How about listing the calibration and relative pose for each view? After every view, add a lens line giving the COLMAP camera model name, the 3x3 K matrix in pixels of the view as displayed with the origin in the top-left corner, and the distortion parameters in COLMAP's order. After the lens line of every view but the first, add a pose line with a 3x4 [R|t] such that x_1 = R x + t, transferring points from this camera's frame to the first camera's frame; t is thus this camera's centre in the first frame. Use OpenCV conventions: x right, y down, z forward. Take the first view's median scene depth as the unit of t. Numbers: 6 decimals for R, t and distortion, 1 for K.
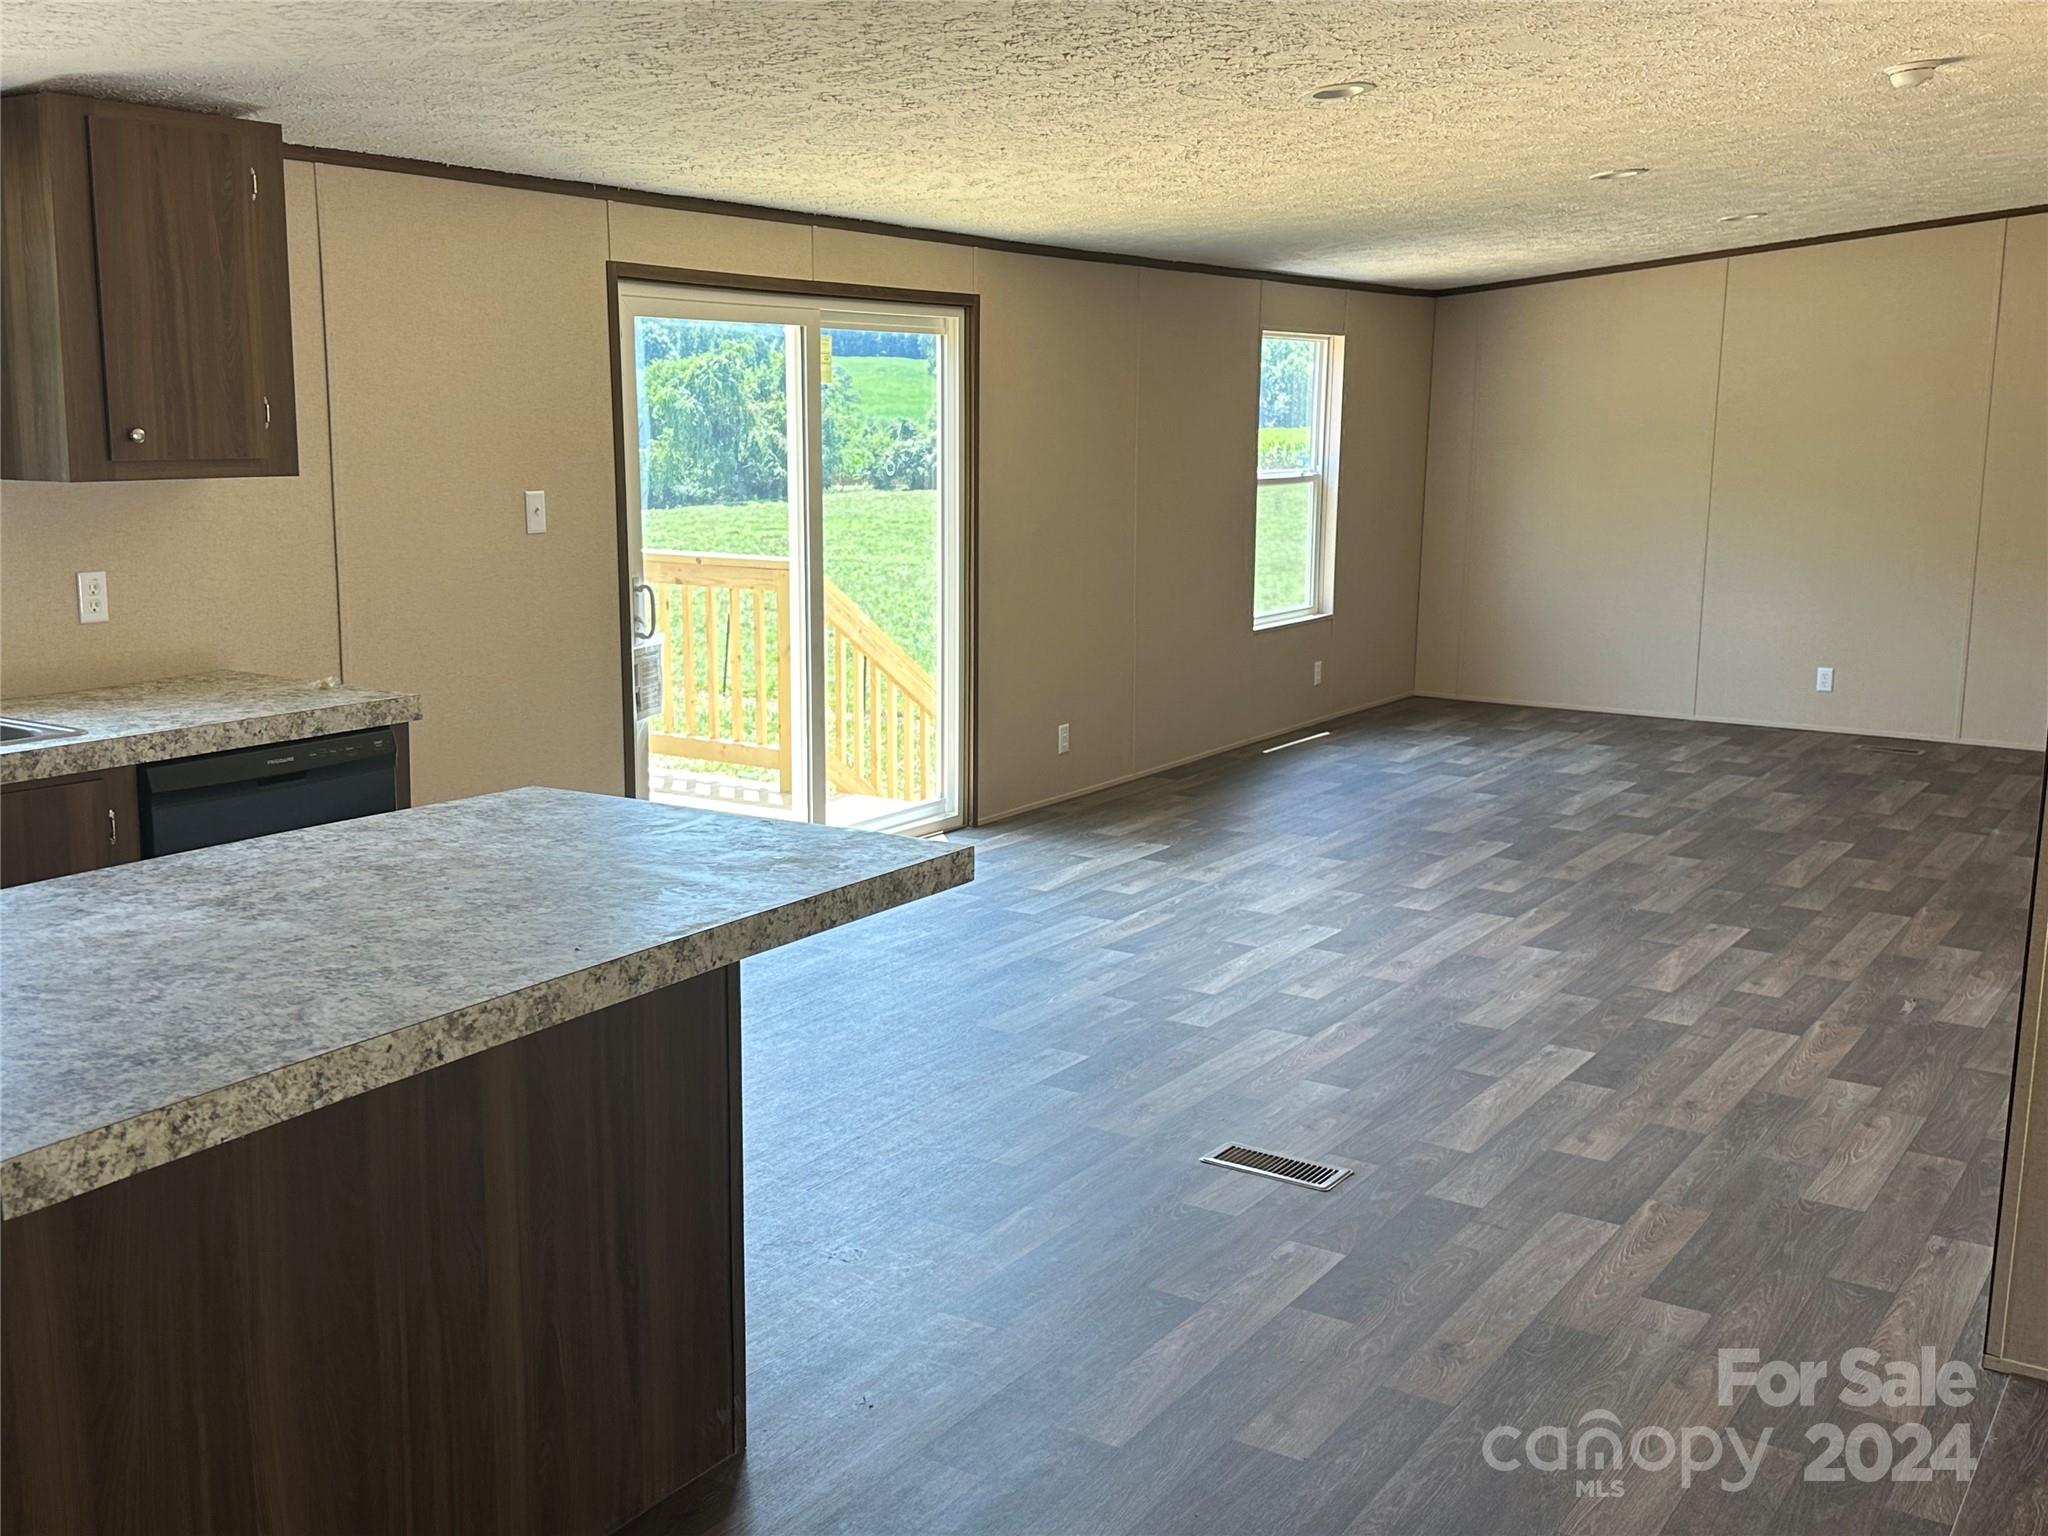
lens RADIAL K [[2041.3, 0, 1018.5], [0, 2041.3, 796.4], [0, 0, 1]] dist [0.185399, -0.400404]
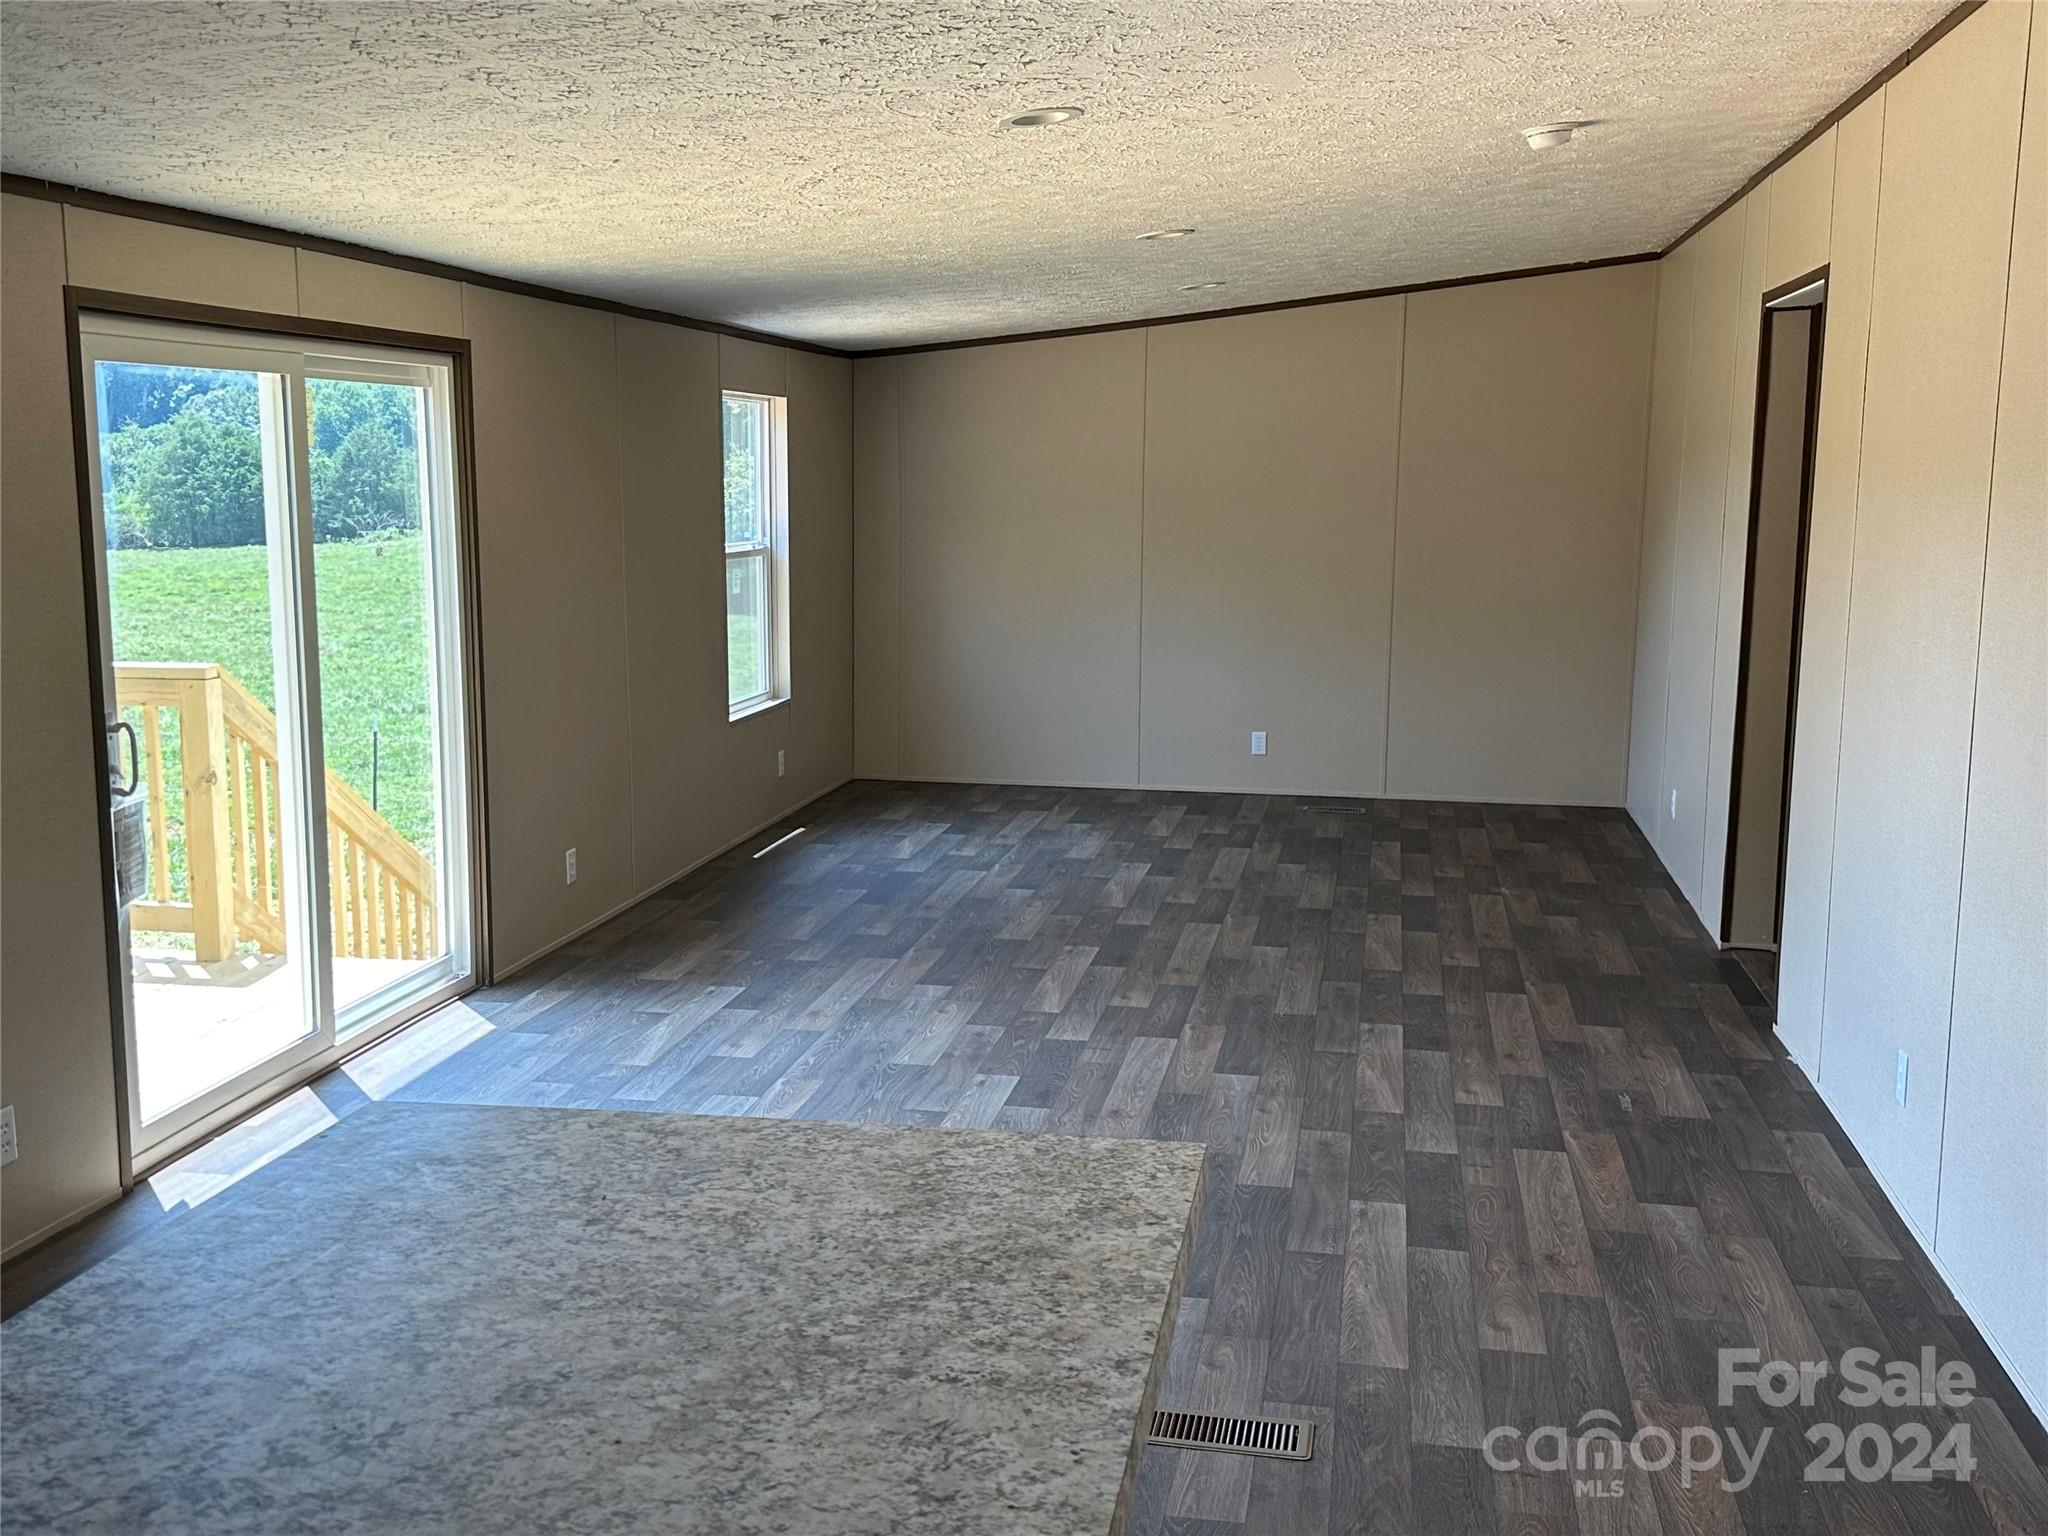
lens RADIAL K [[2041.3, 0, 1018.5], [0, 2041.3, 796.4], [0, 0, 1]] dist [0.185399, -0.400404]
pose [[0.923873, -0.062765, 0.377518, -0.160321], [0.072633, 0.997287, -0.011942, -0.042483], [-0.375745, 0.038453, 0.925925, 0.185679]]
